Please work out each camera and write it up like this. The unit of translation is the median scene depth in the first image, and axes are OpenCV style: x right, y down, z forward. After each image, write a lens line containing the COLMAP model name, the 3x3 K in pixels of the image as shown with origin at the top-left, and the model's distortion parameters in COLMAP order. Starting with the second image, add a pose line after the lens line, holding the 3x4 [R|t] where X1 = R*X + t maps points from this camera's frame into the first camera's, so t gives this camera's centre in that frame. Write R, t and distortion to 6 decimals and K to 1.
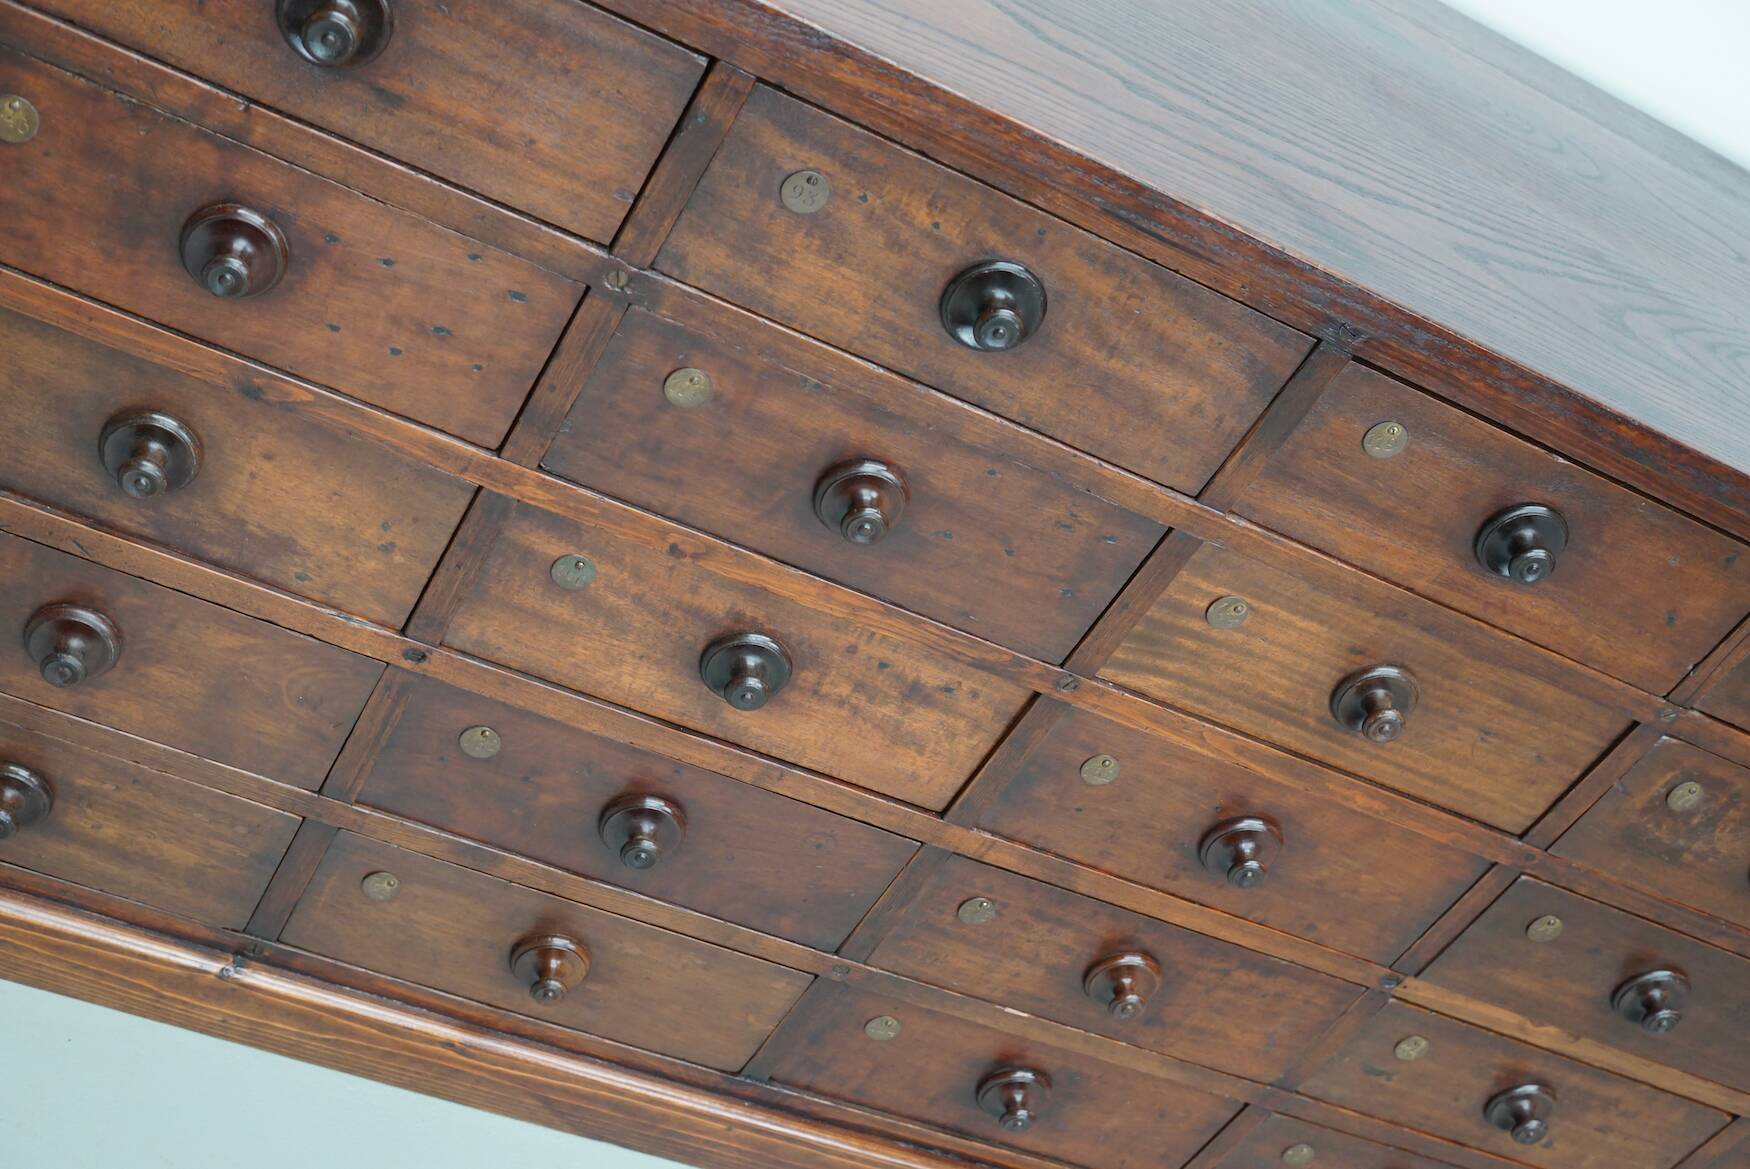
lens RADIAL K [[2259.8, 0, 890.7], [0, 2259.8, 597.2], [0, 0, 1]] dist [-0.088438, 0.000000]
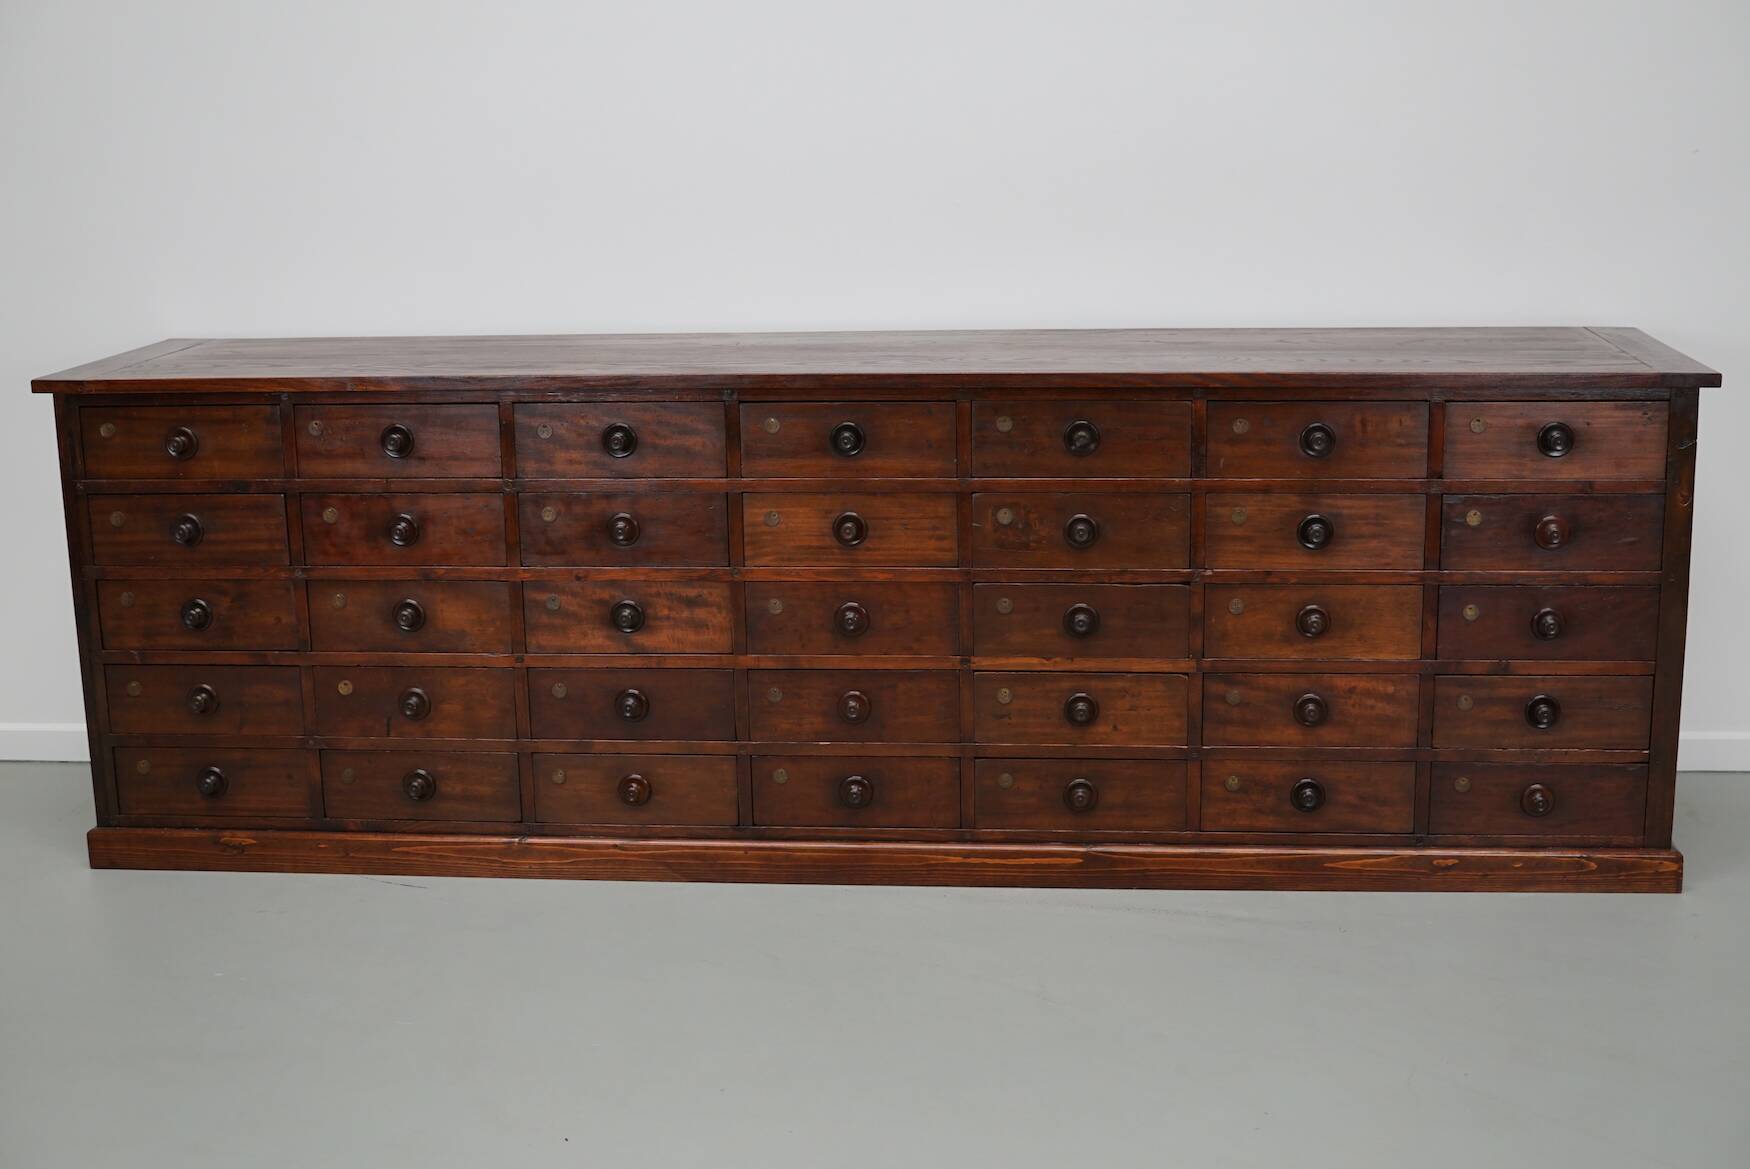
lens RADIAL K [[2259.8, 0, 871.7], [0, 2259.8, 588.2], [0, 0, 1]] dist [-0.088438, 0.000000]
pose [[0.853915, -0.455581, -0.251544, 0.845721], [0.284628, 0.813505, -0.507145, 1.398294], [0.435678, 0.361462, 0.824336, -1.069253]]
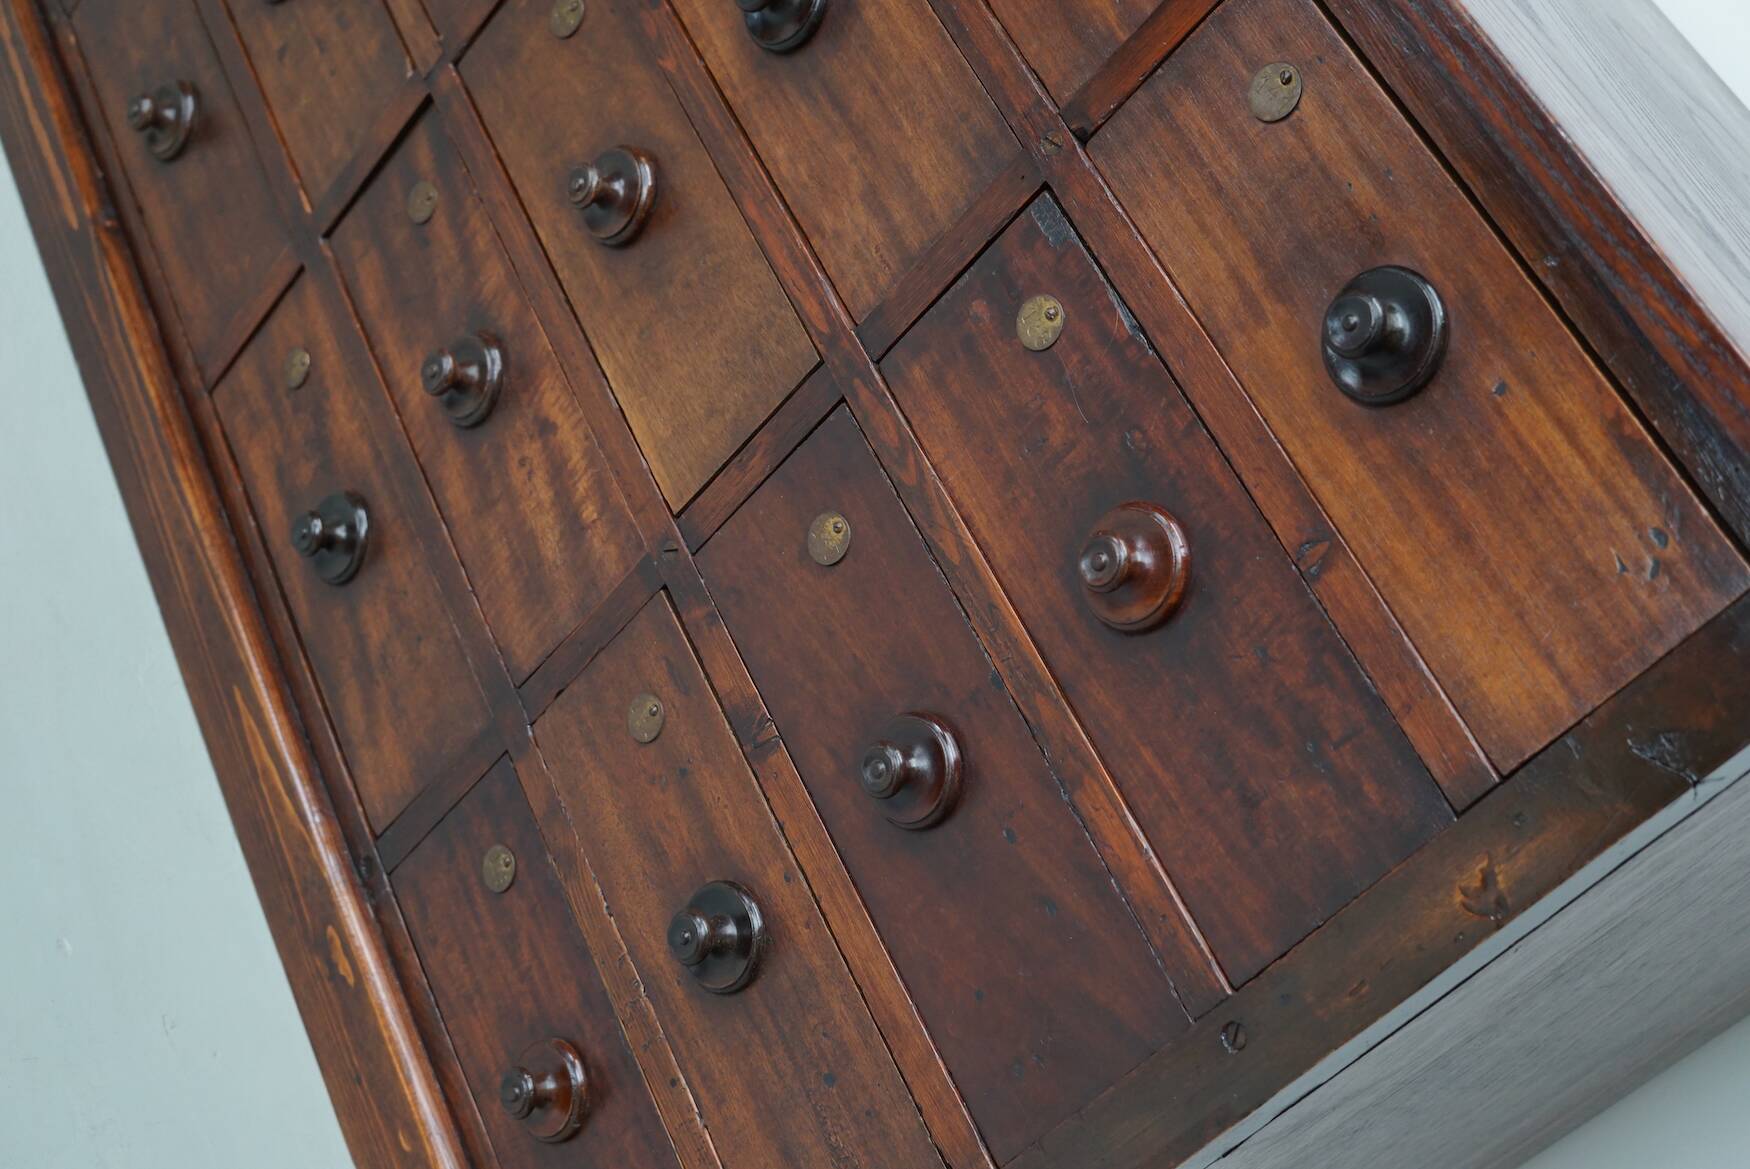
lens RADIAL K [[2259.8, 0, 877.5], [0, 2259.8, 576.0], [0, 0, 1]] dist [-0.088438, 0.000000]
pose [[0.634131, 0.374235, -0.676628, 1.305809], [-0.715231, 0.616400, -0.329386, 0.587766], [0.293806, 0.692819, 0.658543, 0.809032]]
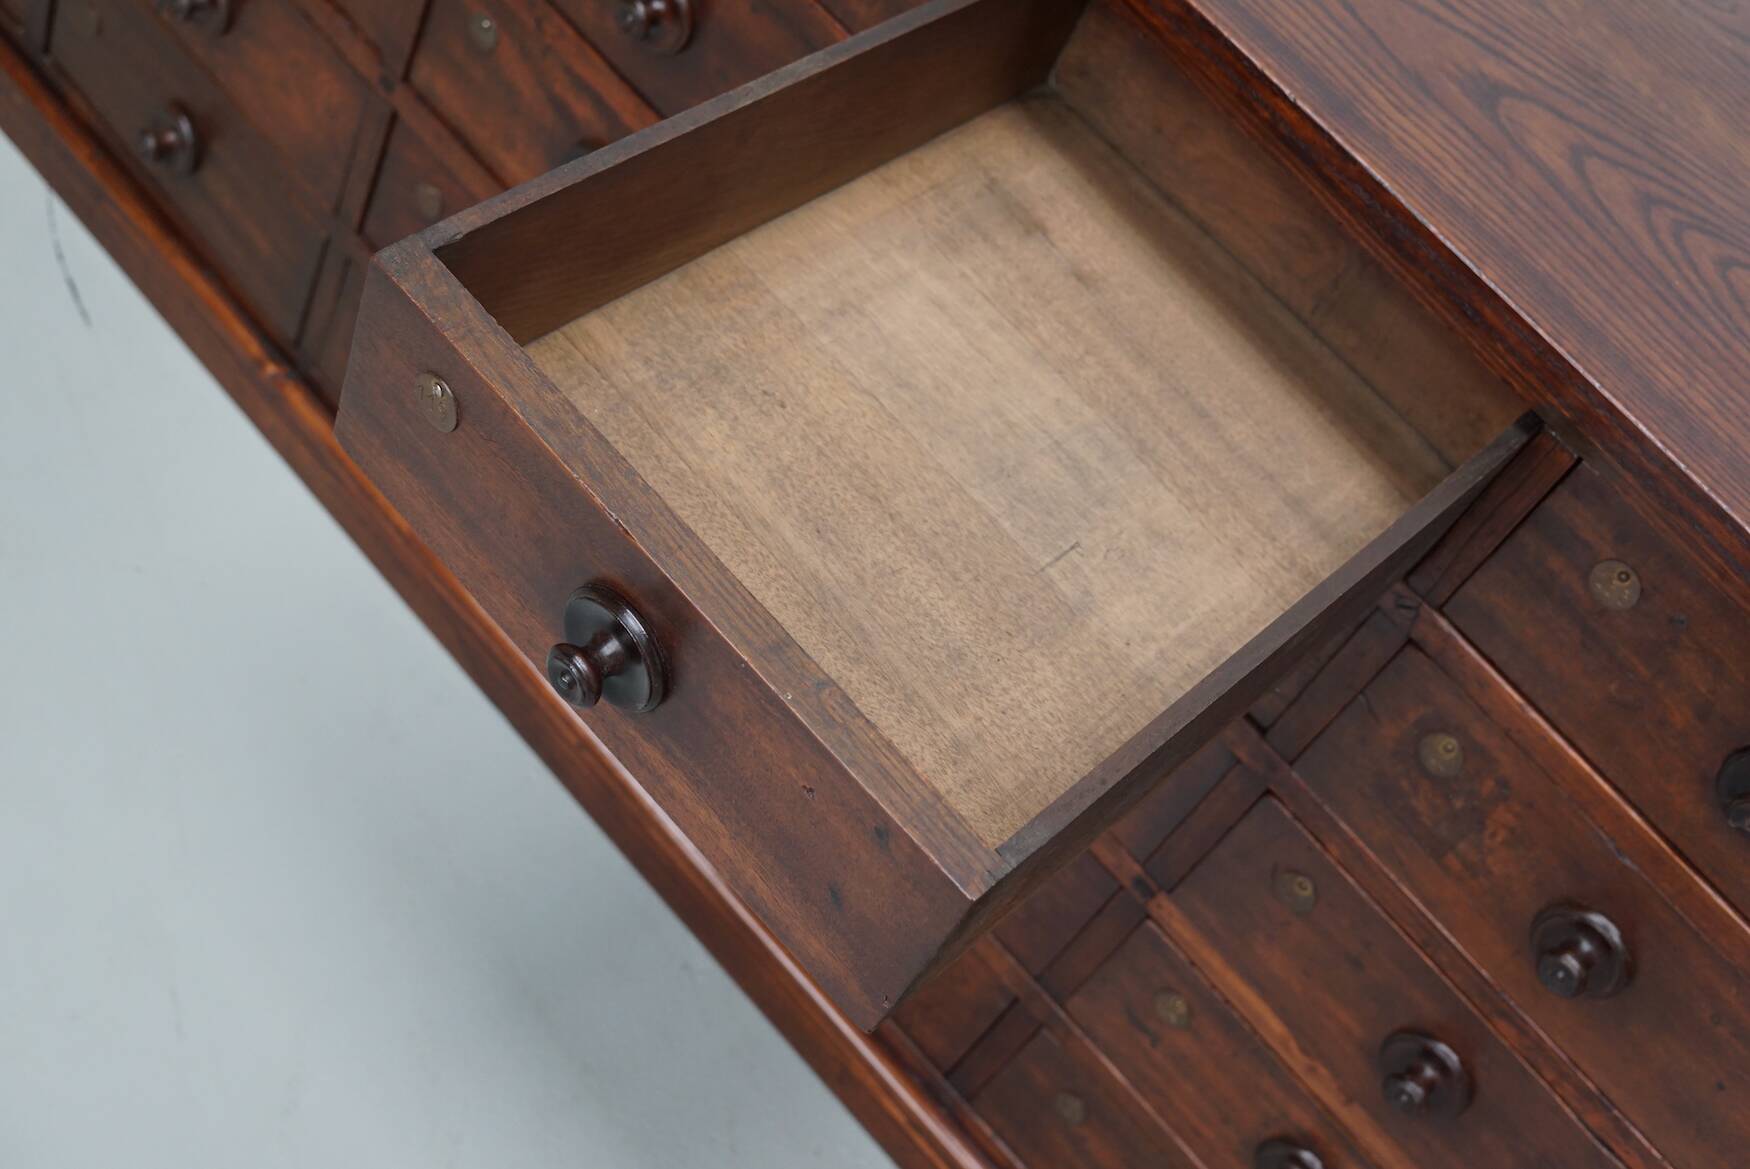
lens RADIAL K [[2259.8, 0, 884.7], [0, 2259.8, 595.6], [0, 0, 1]] dist [-0.088438, 0.000000]
pose [[0.720795, 0.363340, -0.590287, 0.688807], [-0.457036, 0.889384, -0.010641, 0.143424], [0.521126, 0.277452, 0.807124, 0.269859]]
